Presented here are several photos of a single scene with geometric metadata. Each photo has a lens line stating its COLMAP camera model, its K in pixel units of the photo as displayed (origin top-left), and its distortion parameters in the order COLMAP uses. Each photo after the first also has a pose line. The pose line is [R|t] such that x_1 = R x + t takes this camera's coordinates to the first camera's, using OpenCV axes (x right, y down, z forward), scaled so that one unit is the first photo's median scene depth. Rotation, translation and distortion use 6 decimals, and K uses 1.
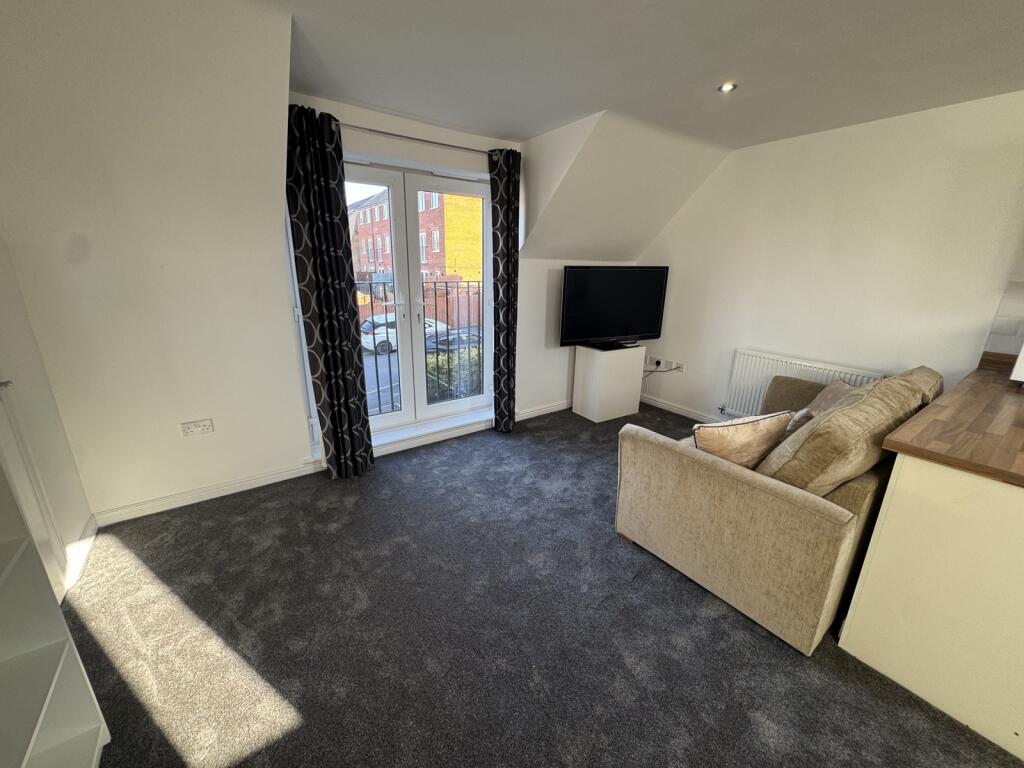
lens RADIAL K [[408.1, 0, 512.4], [0, 408.1, 383.7], [0, 0, 1]] dist [-0.004173, 0.000841]
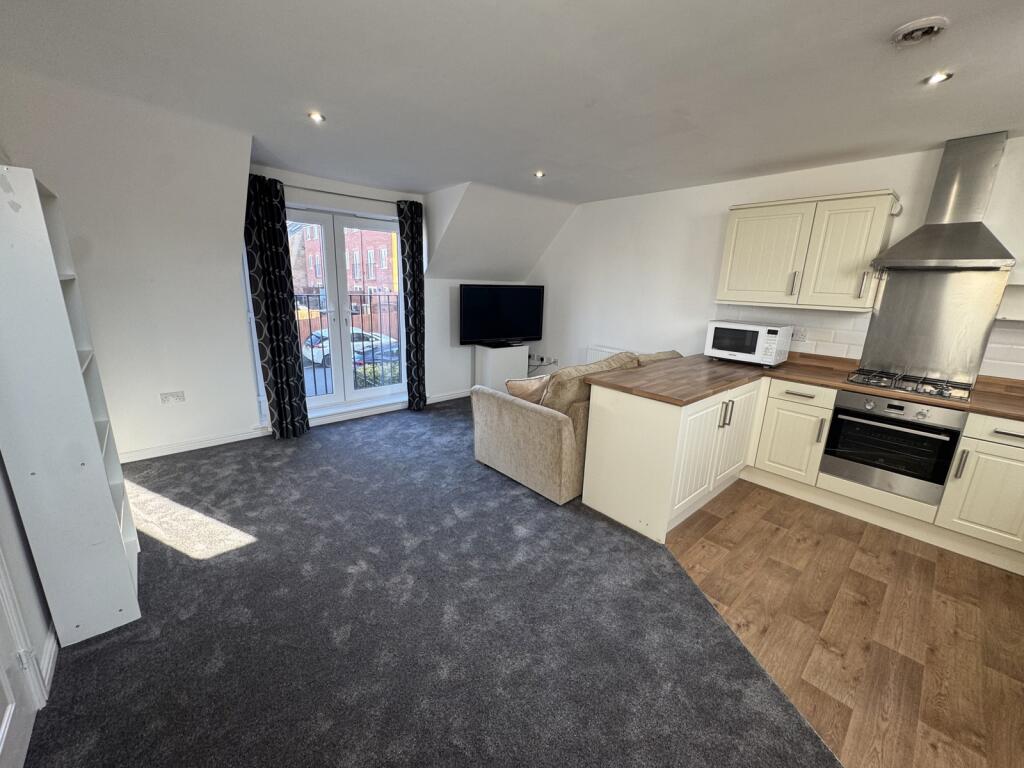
lens RADIAL K [[408.1, 0, 512.4], [0, 408.1, 383.4], [0, 0, 1]] dist [-0.004173, 0.000841]
pose [[0.994005, -0.012438, 0.108621, 0.226567], [0.016890, 0.999050, -0.040169, 0.142241], [-0.108018, 0.041763, 0.993271, -0.511467]]
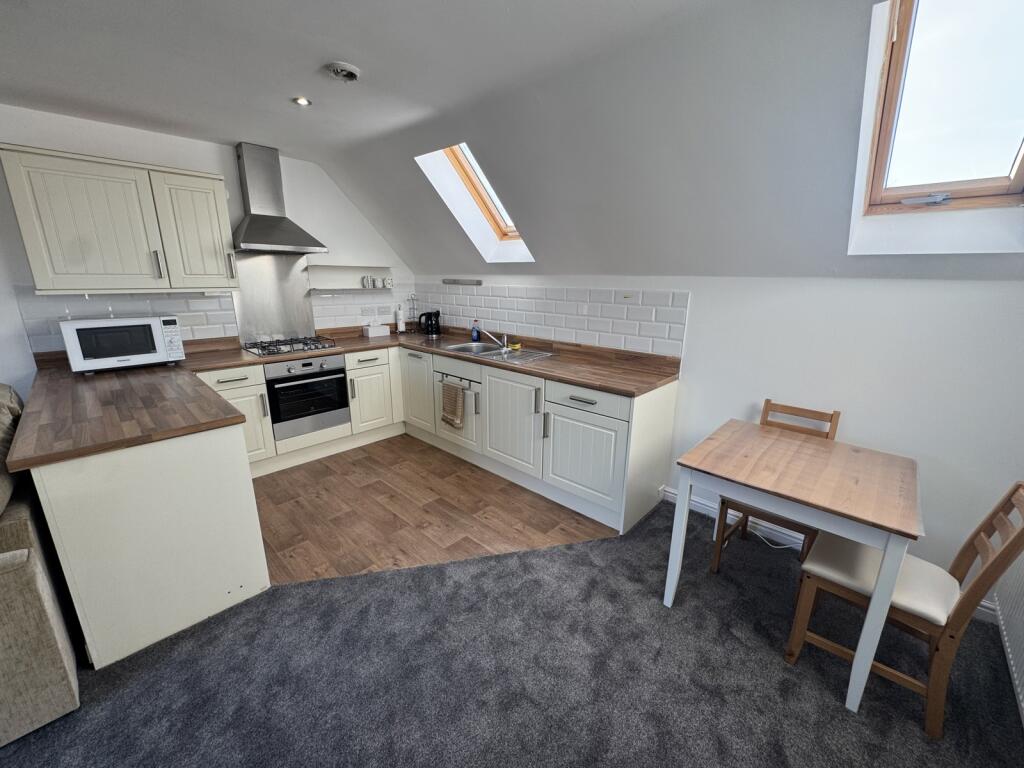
lens RADIAL K [[408.1, 0, 512.3], [0, 408.1, 383.8], [0, 0, 1]] dist [-0.004173, 0.000841]
pose [[-0.189242, -0.268738, 0.944440, -0.075621], [0.266954, 0.911512, 0.312859, -0.006301], [-0.944946, 0.311328, -0.100756, -0.029109]]
